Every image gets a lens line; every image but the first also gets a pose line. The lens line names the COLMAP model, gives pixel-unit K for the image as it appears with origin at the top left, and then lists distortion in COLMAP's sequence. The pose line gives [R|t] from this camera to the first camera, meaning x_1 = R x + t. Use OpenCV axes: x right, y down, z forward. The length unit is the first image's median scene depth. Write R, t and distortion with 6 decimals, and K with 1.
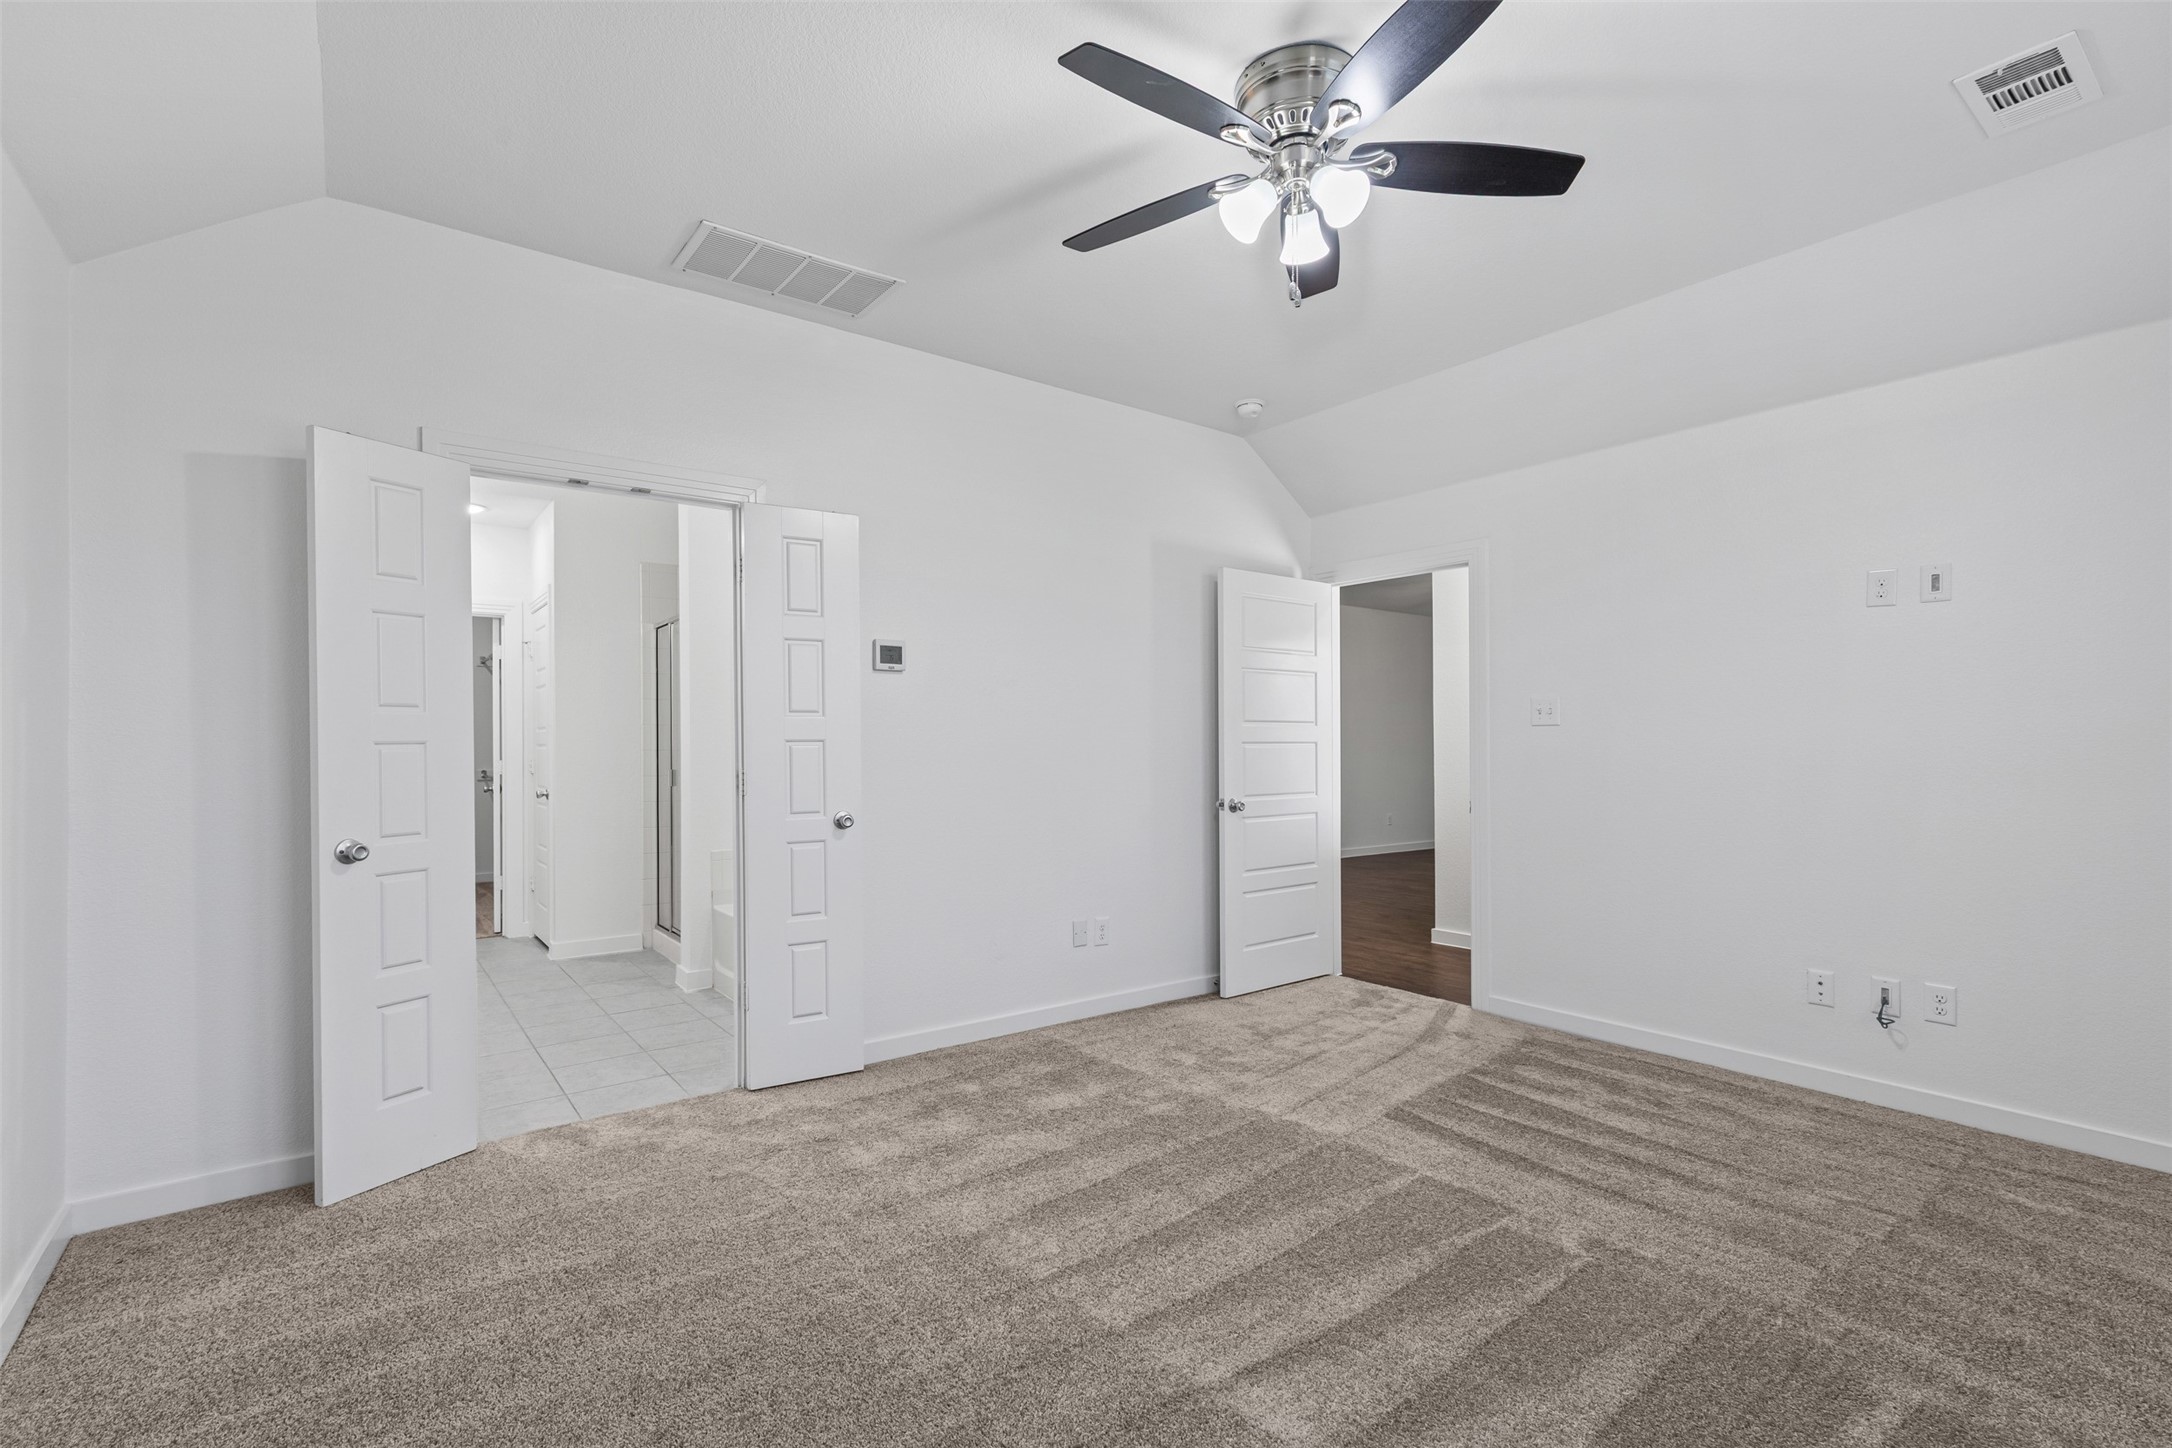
lens RADIAL K [[977.9, 0, 1074.6], [0, 977.9, 740.3], [0, 0, 1]] dist [0.006861, -0.001001]
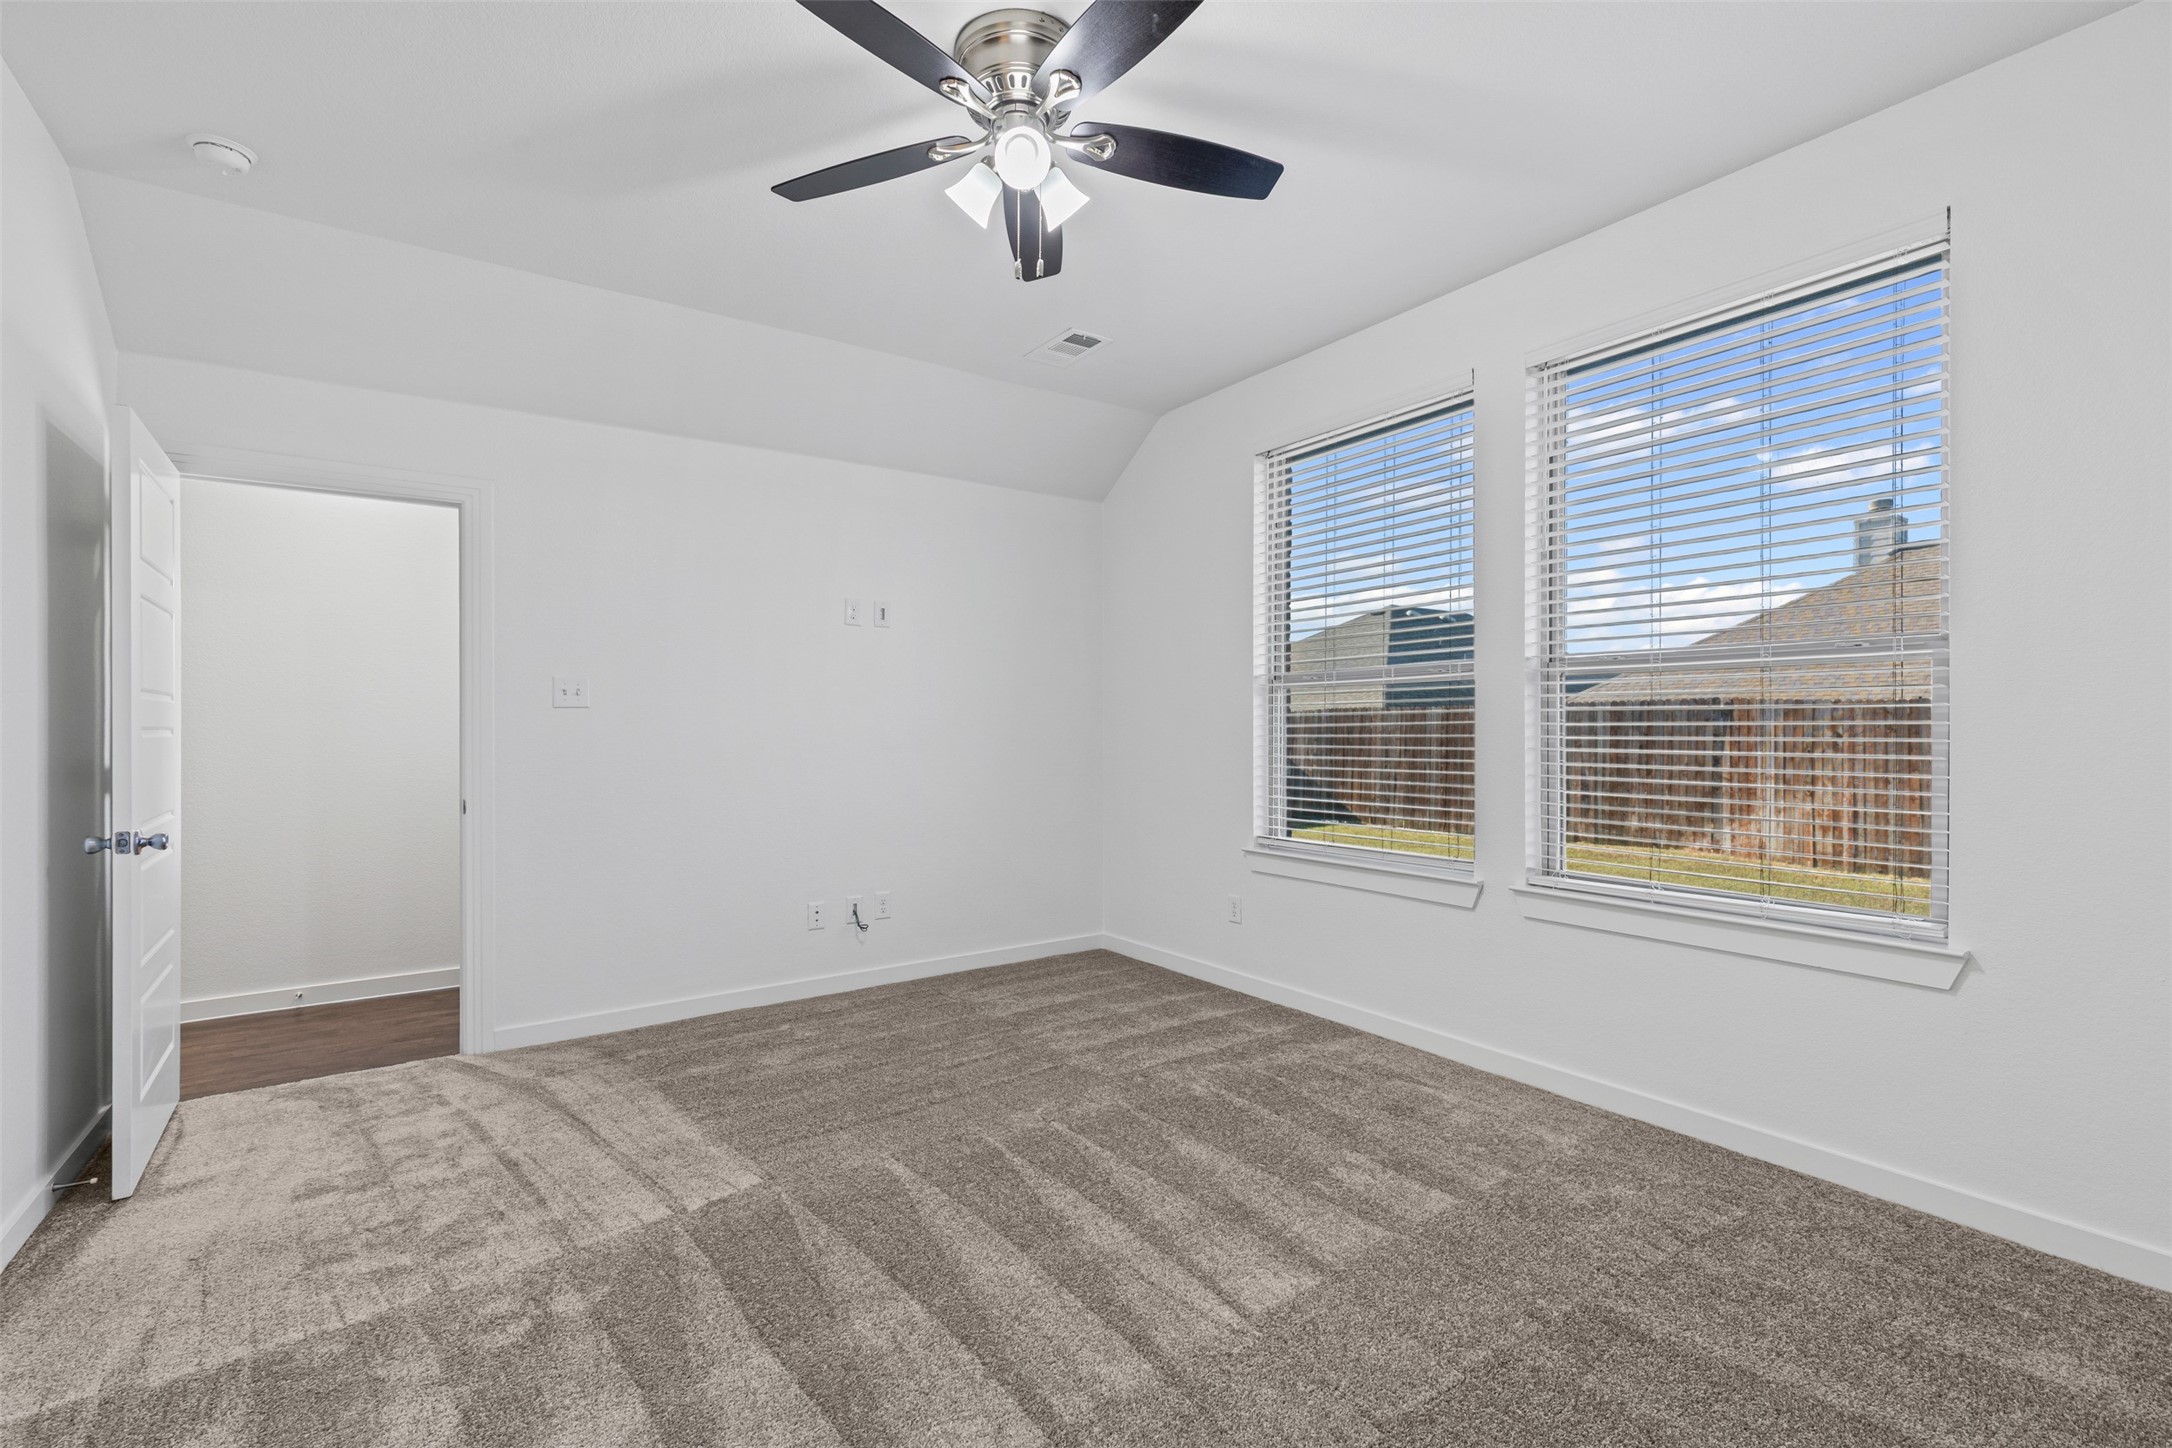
lens RADIAL K [[977.9, 0, 1077.1], [0, 977.9, 717.9], [0, 0, 1]] dist [0.006861, -0.001001]
pose [[0.033239, 0.009572, 0.999402, -0.455888], [0.003111, 0.999948, -0.009681, 0.005732], [-0.999443, 0.003431, 0.033207, 0.550367]]
